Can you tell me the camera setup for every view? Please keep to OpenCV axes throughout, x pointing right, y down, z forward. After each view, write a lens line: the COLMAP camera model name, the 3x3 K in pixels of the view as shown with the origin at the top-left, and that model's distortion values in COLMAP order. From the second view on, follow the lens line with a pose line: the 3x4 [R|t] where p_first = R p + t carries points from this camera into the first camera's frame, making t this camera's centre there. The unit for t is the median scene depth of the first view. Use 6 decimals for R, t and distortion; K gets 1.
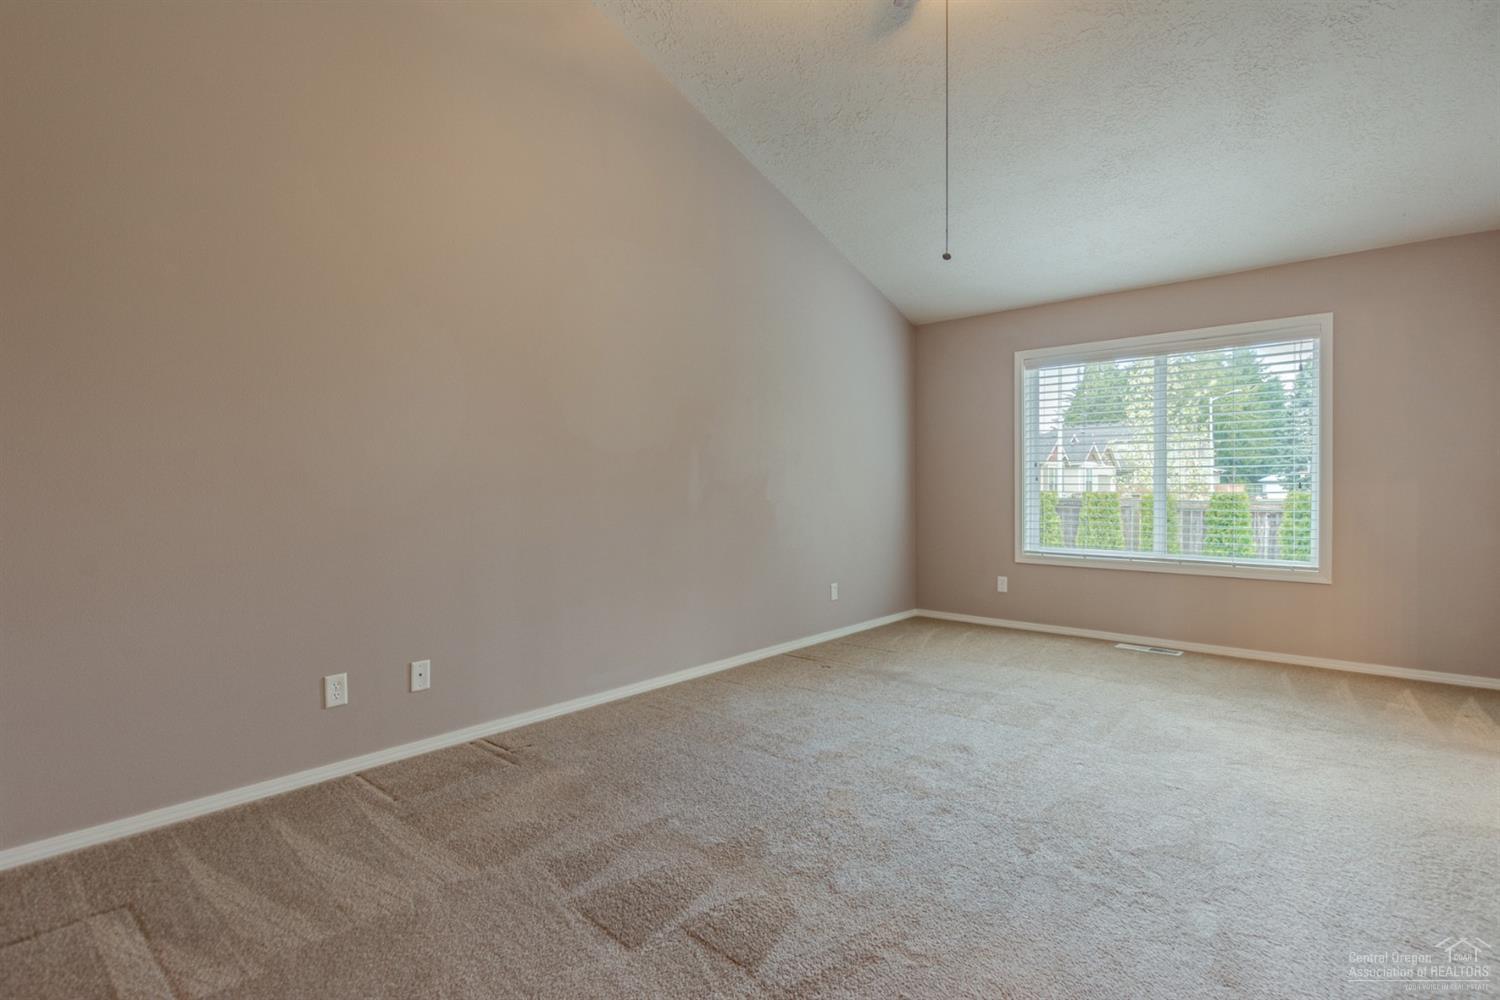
lens RADIAL K [[691.4, 0, 751.6], [0, 691.4, 500.6], [0, 0, 1]] dist [0.009725, -0.001405]
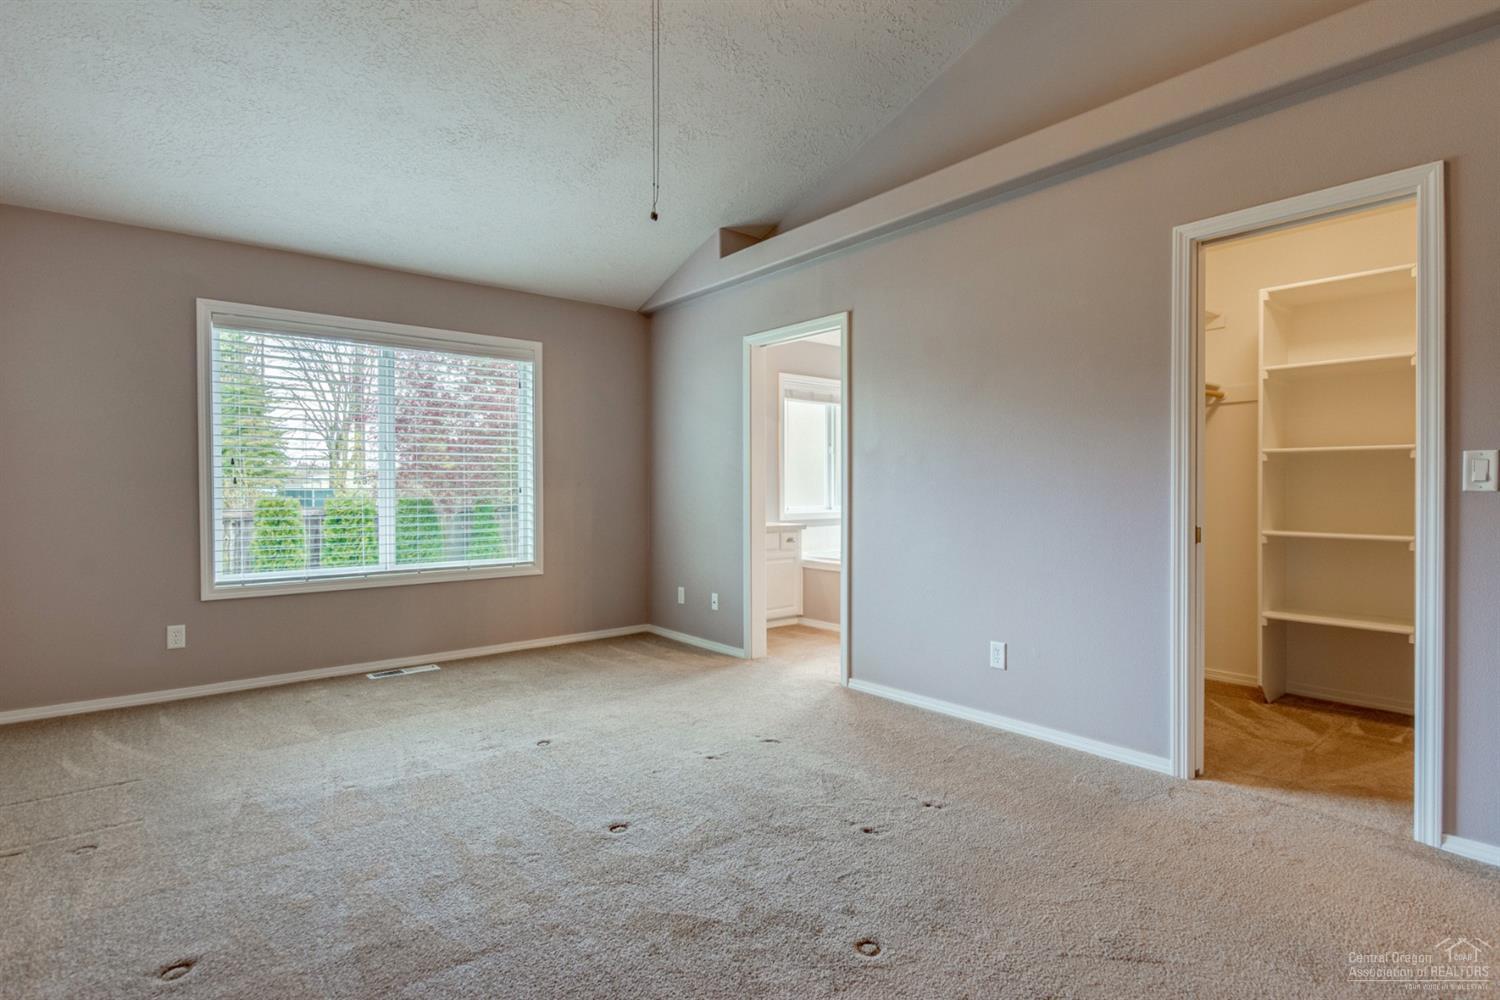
lens RADIAL K [[754.6, 0, 757.3], [0, 754.6, 490.6], [0, 0, 1]] dist [0.014940, 0.000206]
pose [[0.192181, 0.000323, 0.981359, -0.262675], [0.023973, 0.999700, -0.005024, -0.004277], [-0.981067, 0.024492, 0.192115, 0.307523]]
